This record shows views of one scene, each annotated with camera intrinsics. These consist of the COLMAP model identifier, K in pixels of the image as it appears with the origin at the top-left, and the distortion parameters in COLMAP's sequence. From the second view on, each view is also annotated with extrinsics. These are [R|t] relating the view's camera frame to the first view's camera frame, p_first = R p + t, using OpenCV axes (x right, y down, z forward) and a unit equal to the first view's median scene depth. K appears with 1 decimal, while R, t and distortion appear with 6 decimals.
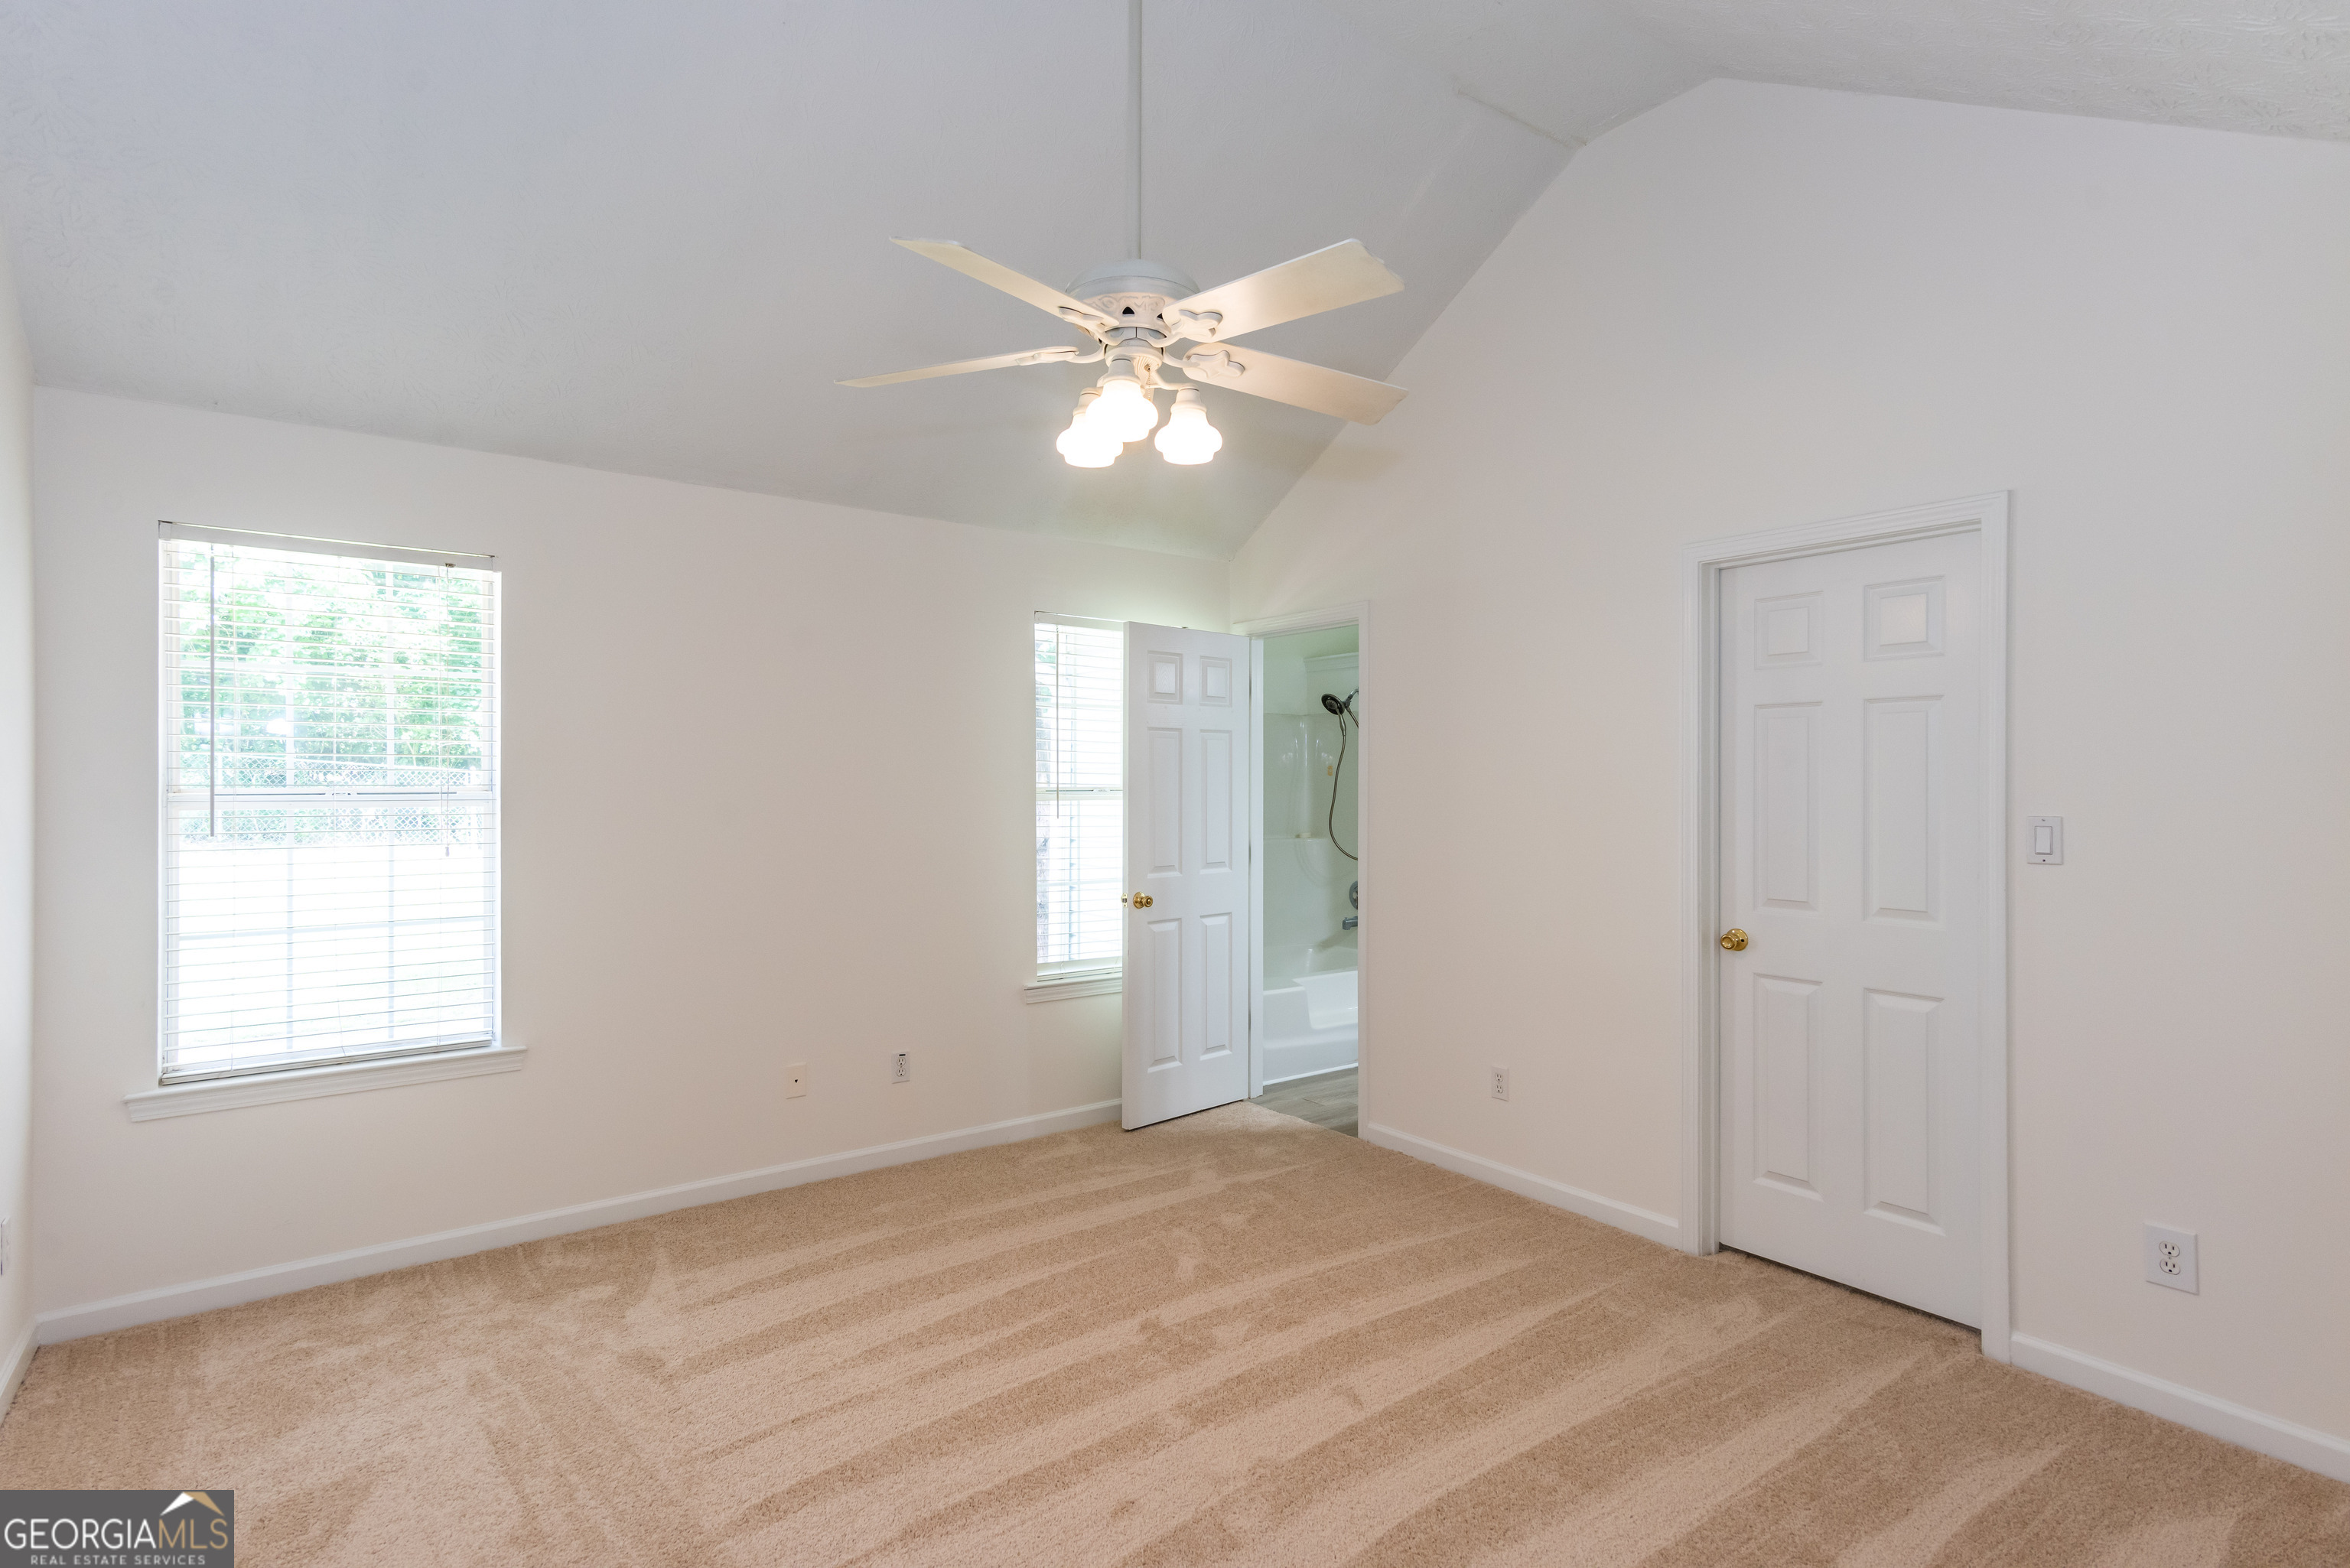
lens RADIAL K [[1145.2, 0, 1175.2], [0, 1145.2, 789.7], [0, 0, 1]] dist [0.002102, 0.001287]
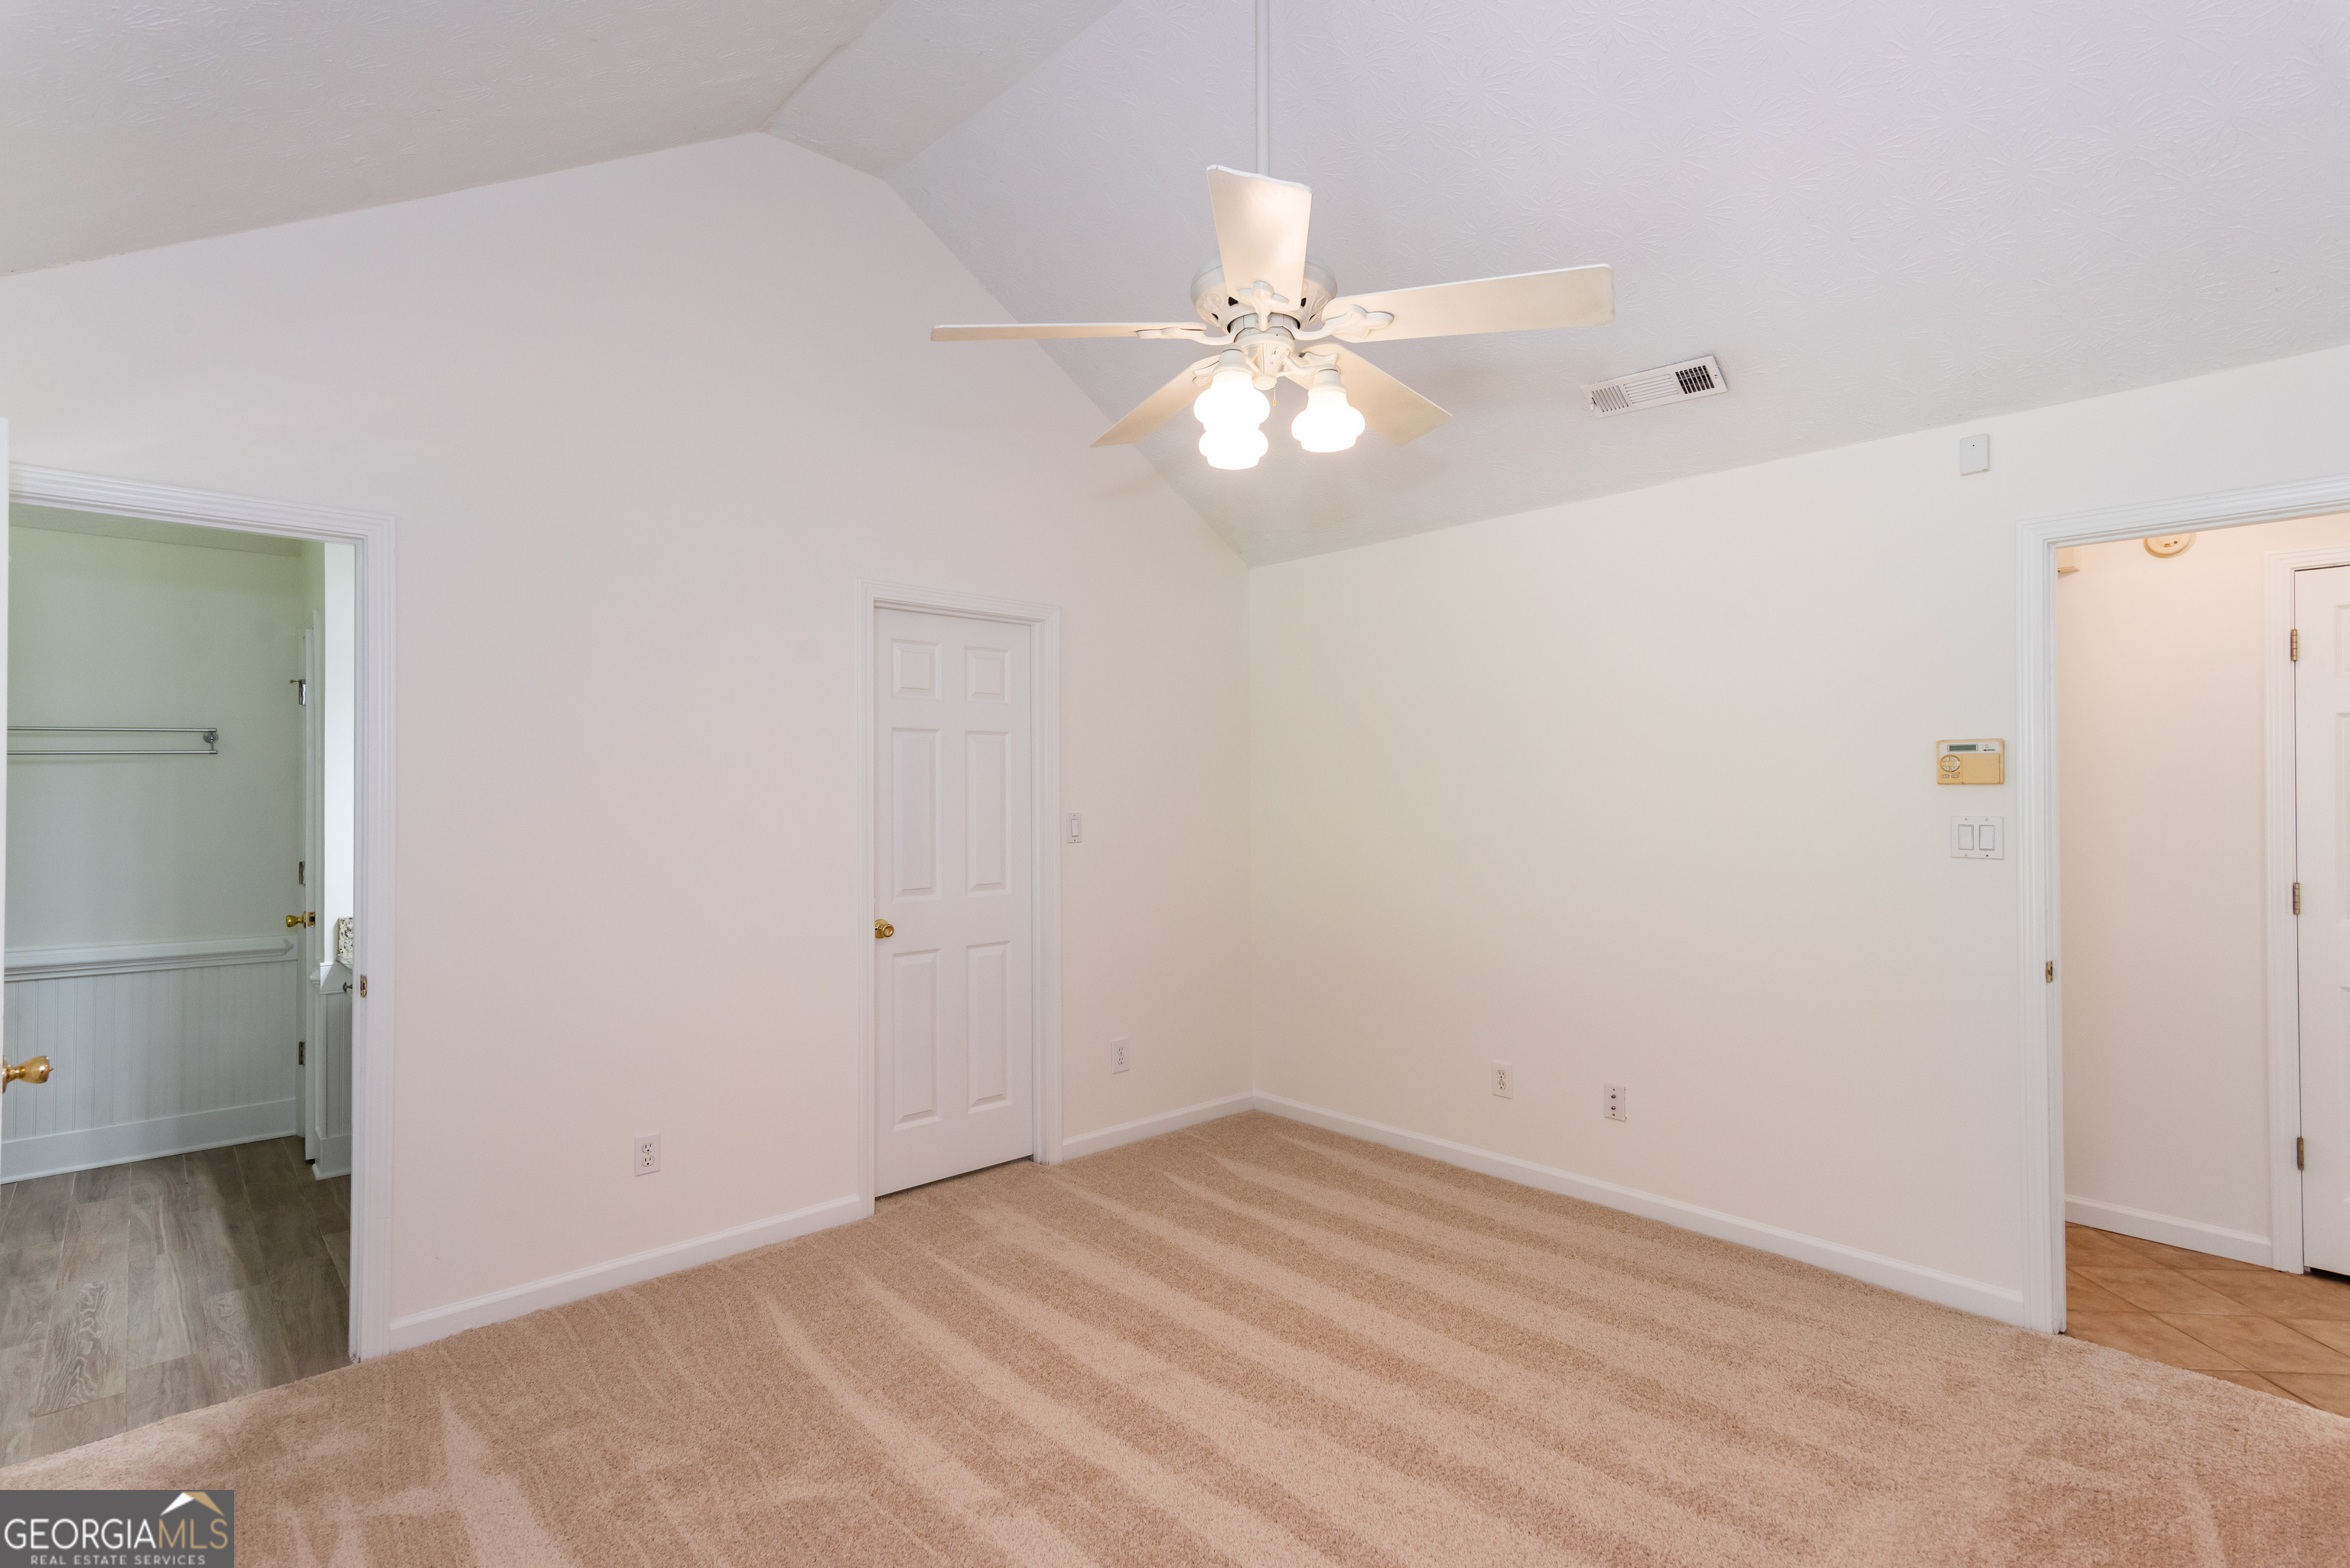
lens RADIAL K [[1145.2, 0, 1187.2], [0, 1145.2, 772.1], [0, 0, 1]] dist [0.002102, 0.001287]
pose [[-0.114509, -0.001895, 0.993420, -0.758809], [-0.001901, 0.999997, 0.001688, -0.032986], [-0.993420, -0.001695, -0.114512, 0.900038]]
